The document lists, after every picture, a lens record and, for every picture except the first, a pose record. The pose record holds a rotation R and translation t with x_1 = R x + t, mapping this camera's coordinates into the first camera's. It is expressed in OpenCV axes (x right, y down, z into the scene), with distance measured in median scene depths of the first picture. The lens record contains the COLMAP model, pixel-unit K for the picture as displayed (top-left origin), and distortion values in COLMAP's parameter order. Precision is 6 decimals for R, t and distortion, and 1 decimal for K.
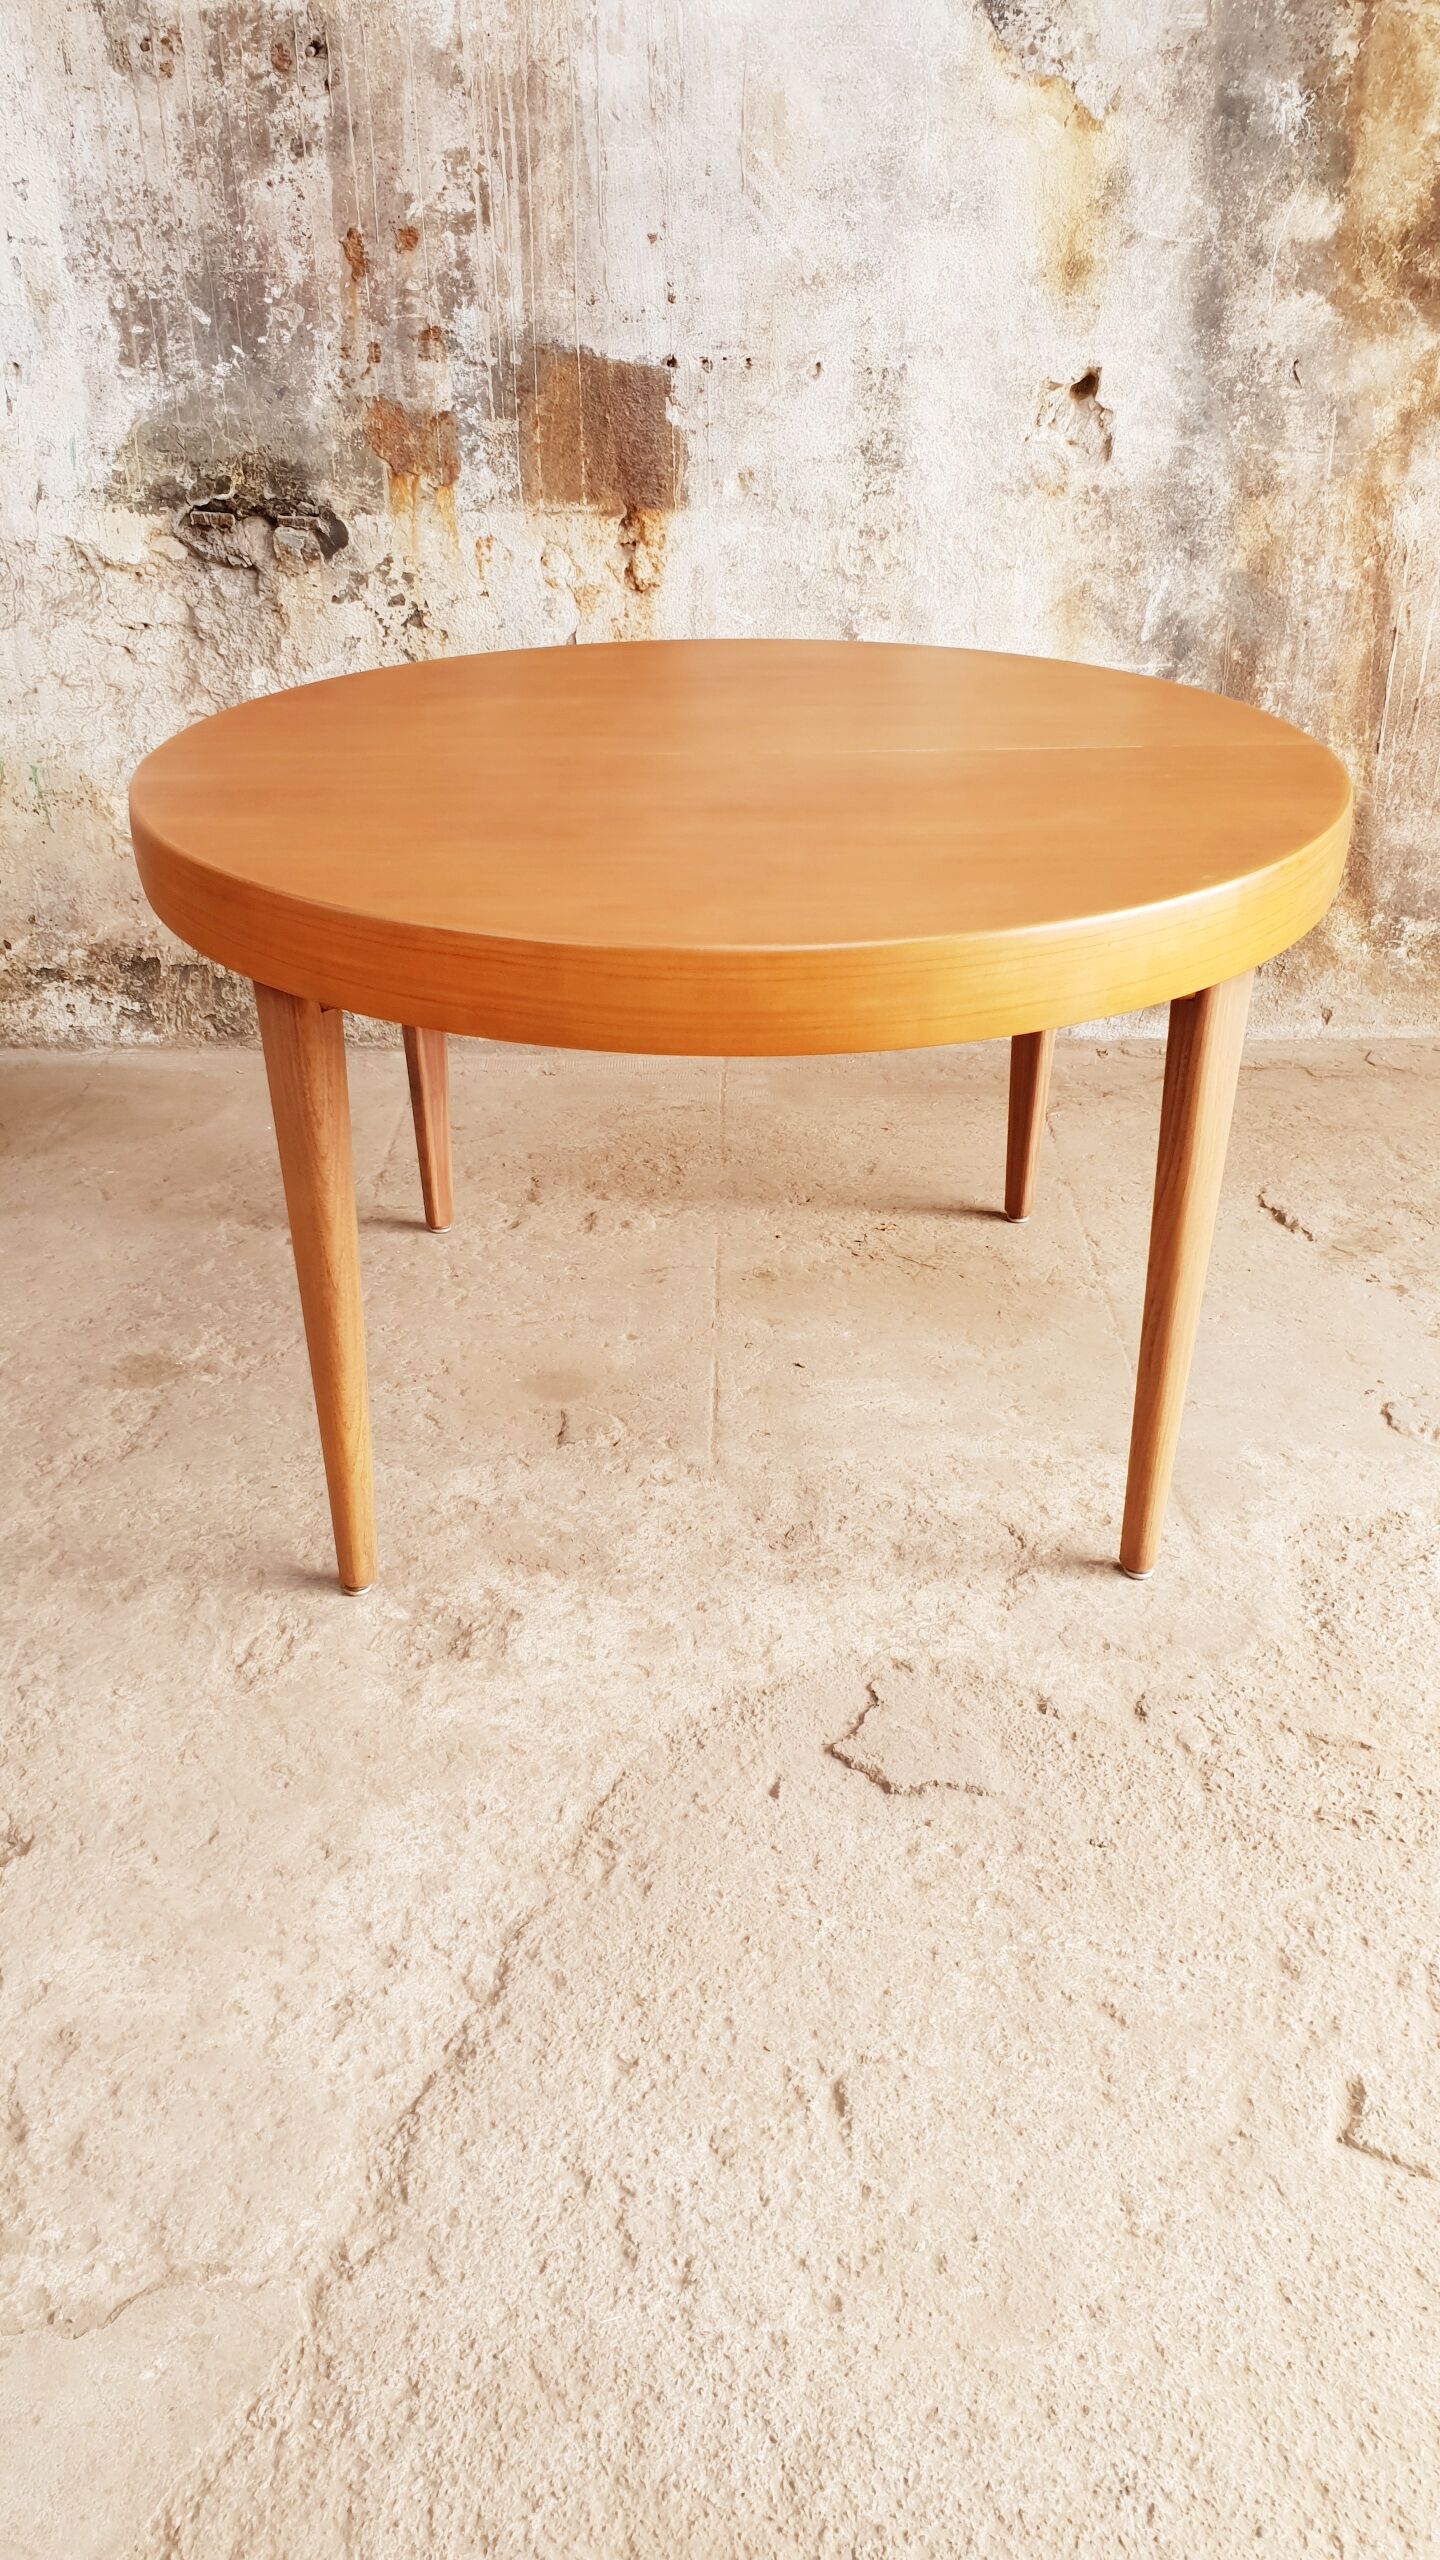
lens RADIAL K [[2006.5, 0, 742.1], [0, 2006.5, 1296.1], [0, 0, 1]] dist [-0.012812, 0.035570]
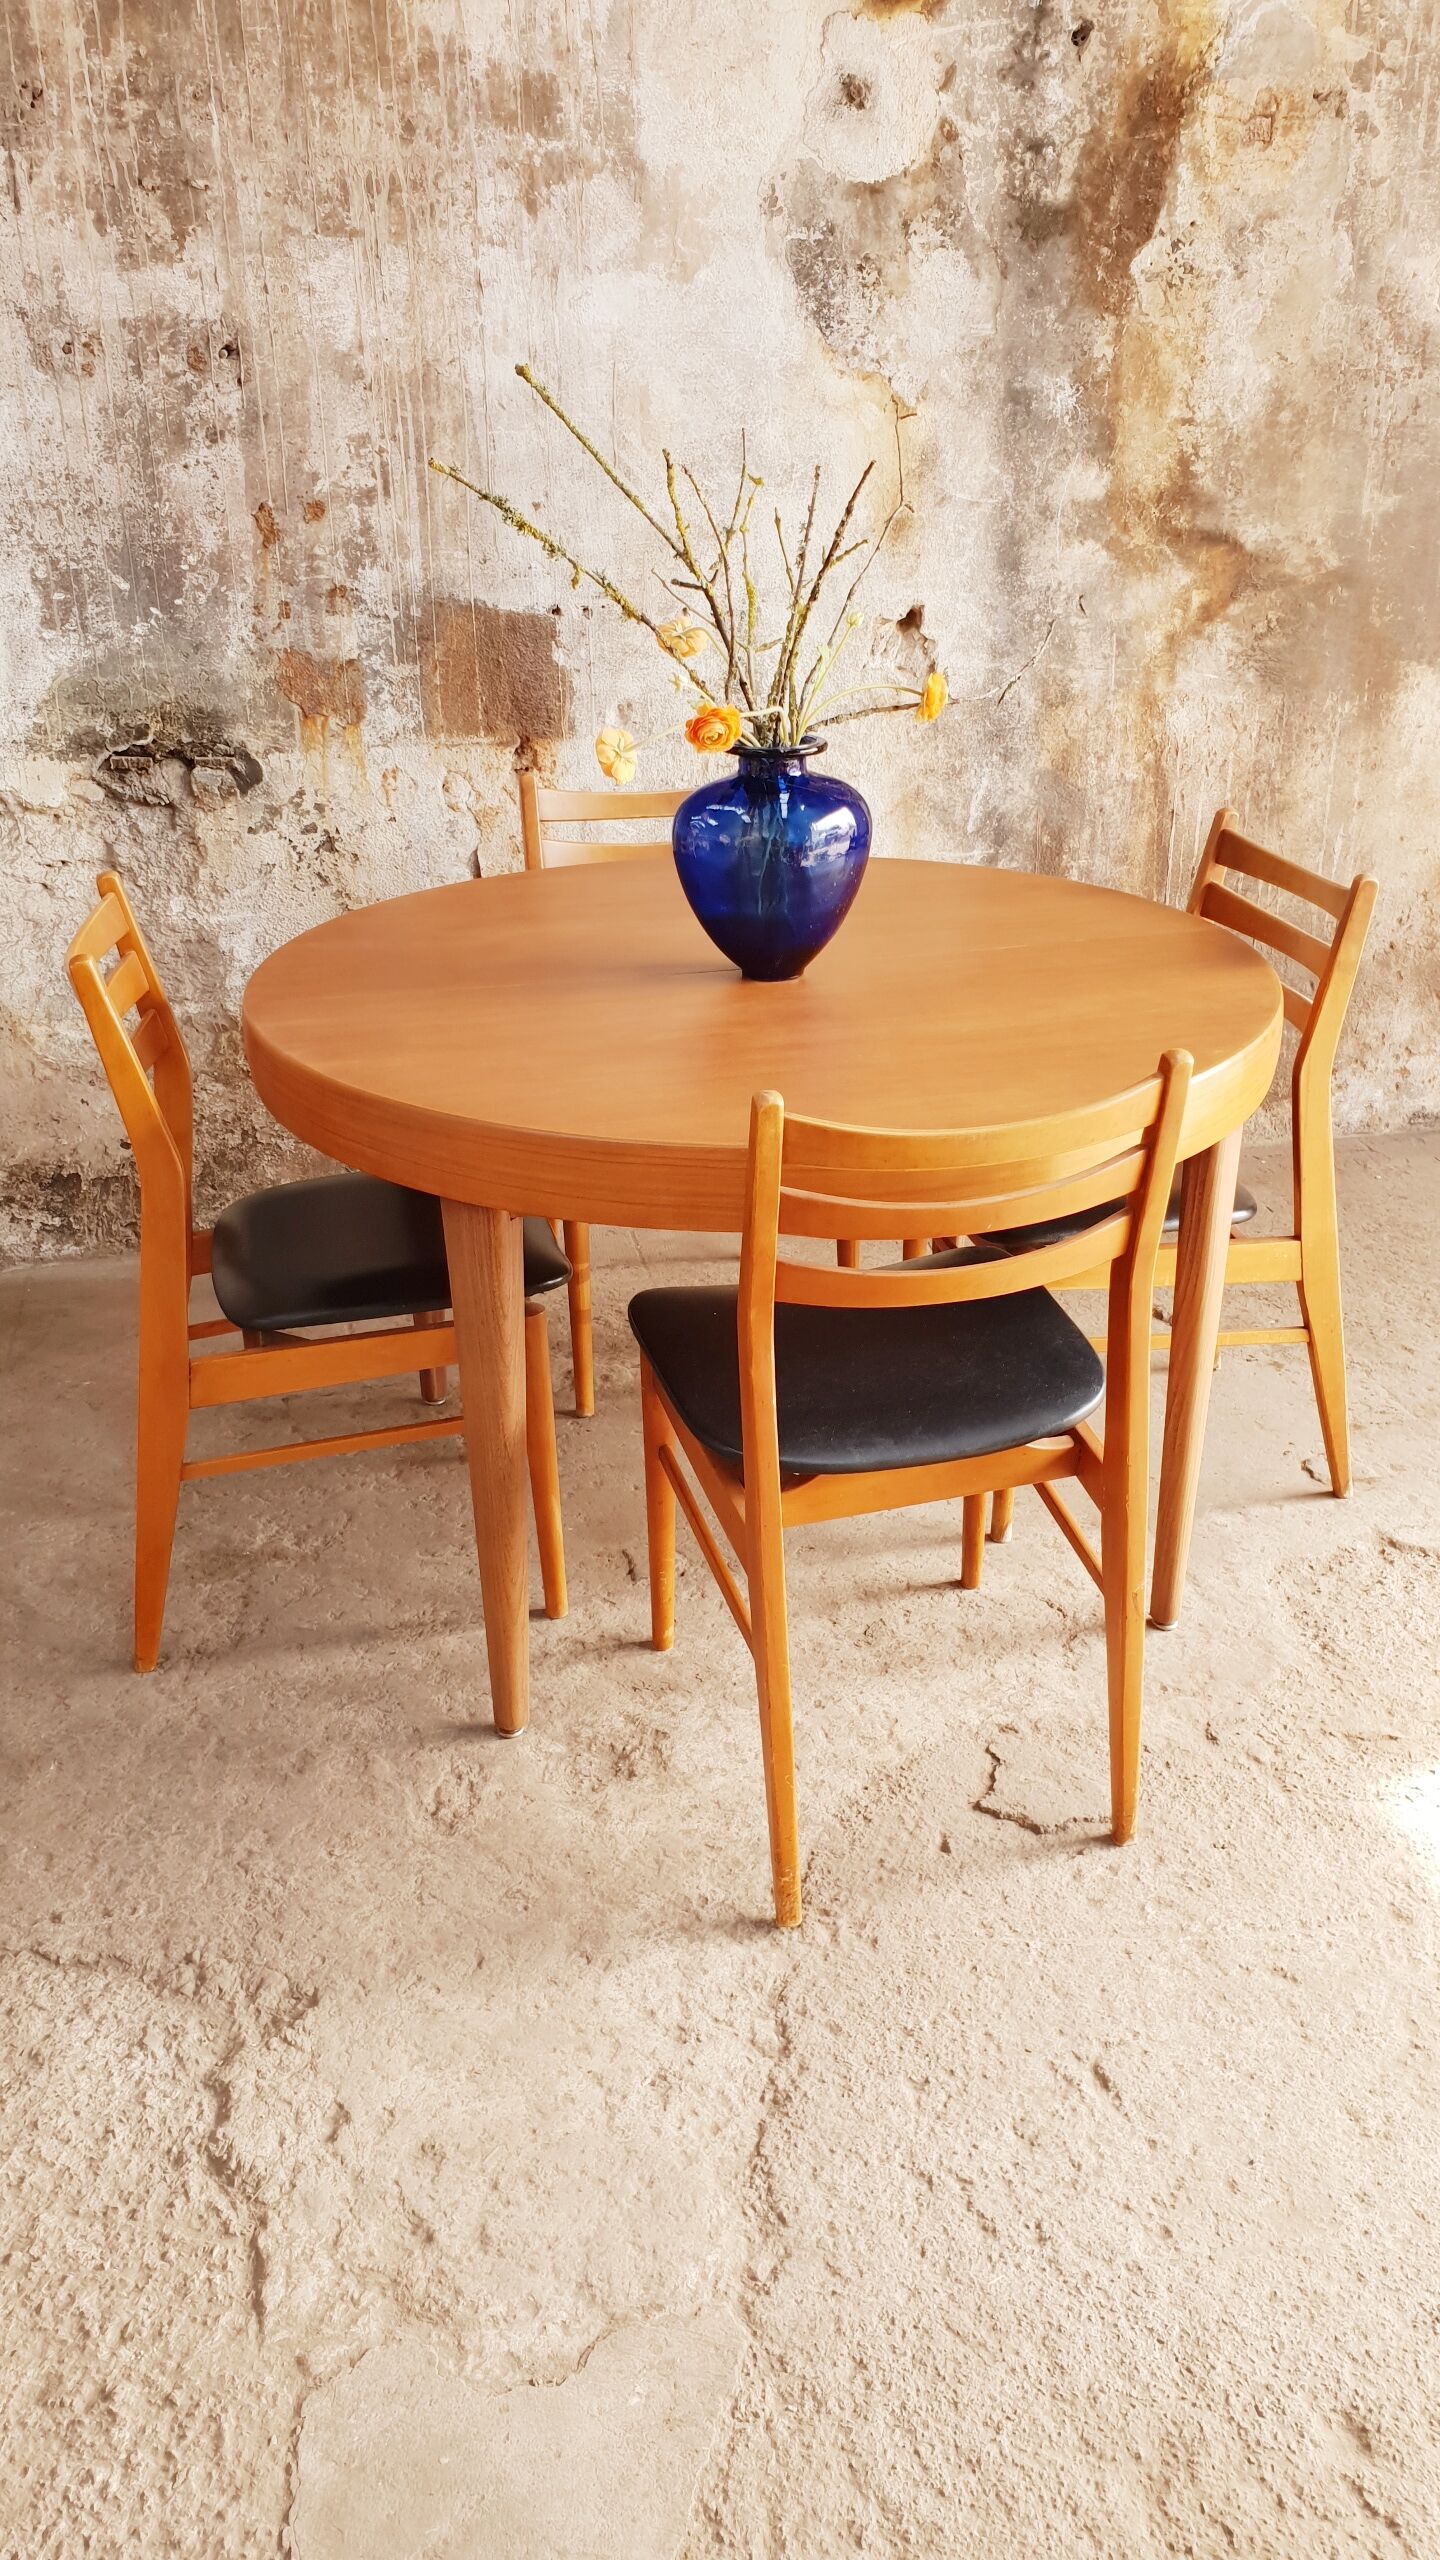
lens RADIAL K [[2006.5, 0, 777.7], [0, 2006.5, 1295.9], [0, 0, 1]] dist [-0.012812, 0.035570]
pose [[0.973890, -0.096691, 0.205401, -0.181927], [0.109810, 0.992515, -0.053437, -0.012215], [-0.198697, 0.074597, 0.977218, -0.091829]]
